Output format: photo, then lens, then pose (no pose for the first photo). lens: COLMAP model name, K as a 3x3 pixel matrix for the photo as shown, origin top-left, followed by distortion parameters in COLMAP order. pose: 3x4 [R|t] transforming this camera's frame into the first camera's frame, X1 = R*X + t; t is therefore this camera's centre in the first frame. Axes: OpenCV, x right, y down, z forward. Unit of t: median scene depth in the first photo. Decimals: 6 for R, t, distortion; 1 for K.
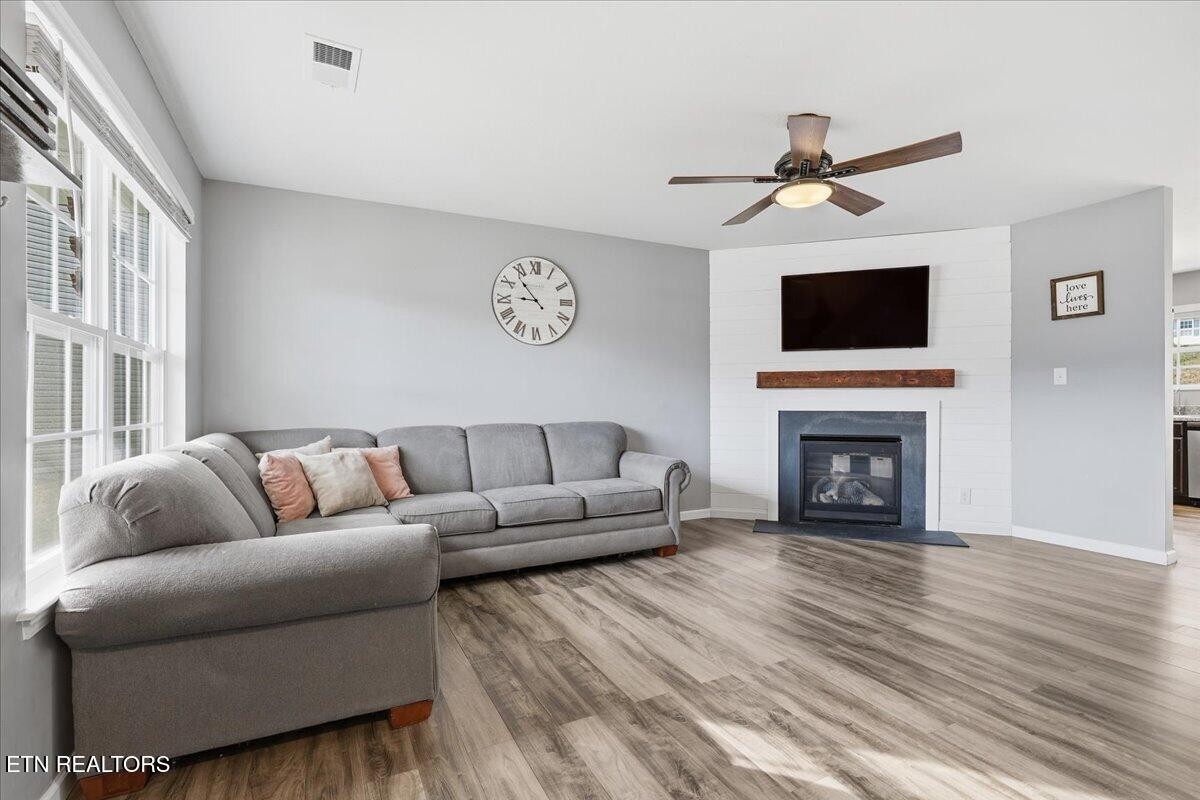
lens RADIAL K [[565.1, 0, 604.3], [0, 565.1, 400.5], [0, 0, 1]] dist [0.001688, 0.000599]
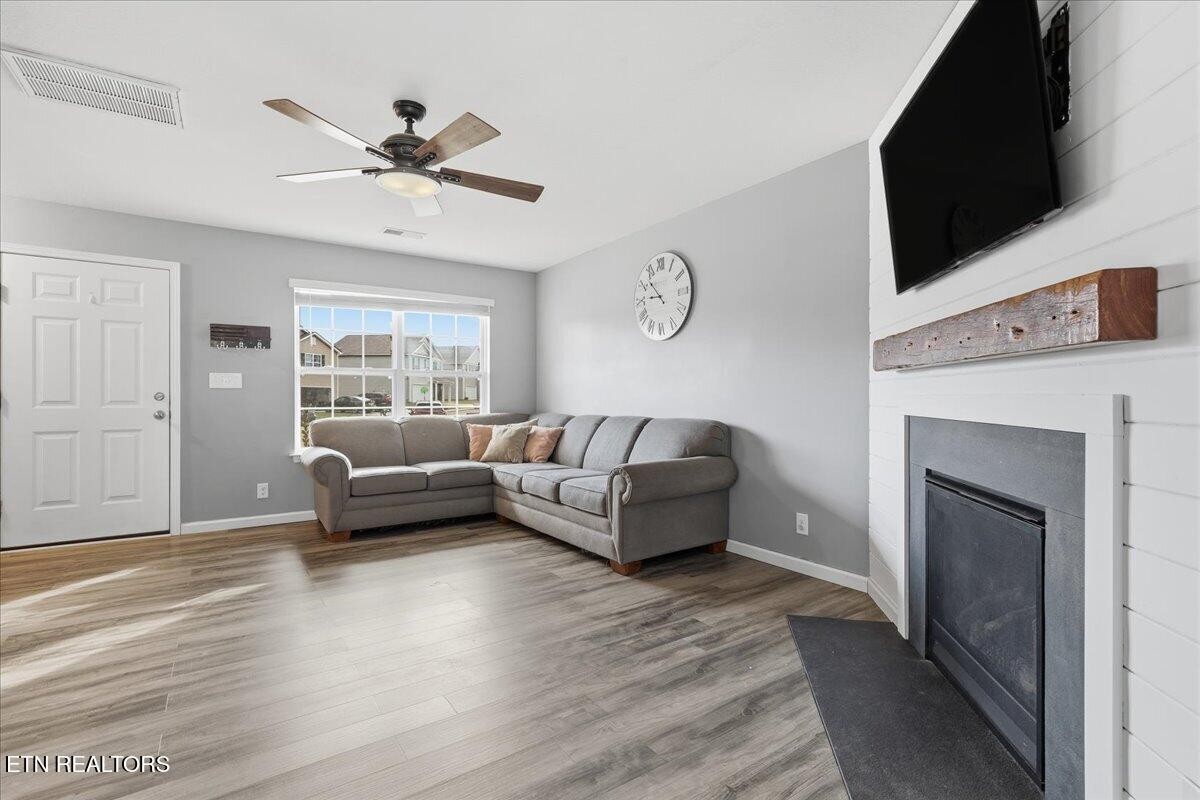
lens RADIAL K [[555.6, 0, 603.2], [0, 555.6, 398.2], [0, 0, 1]] dist [-0.001139, -0.000306]
pose [[0.132182, 0.004592, -0.991215, 1.444821], [0.005629, 0.999970, 0.005383, -0.001105], [0.991209, -0.006291, 0.132152, 1.300096]]
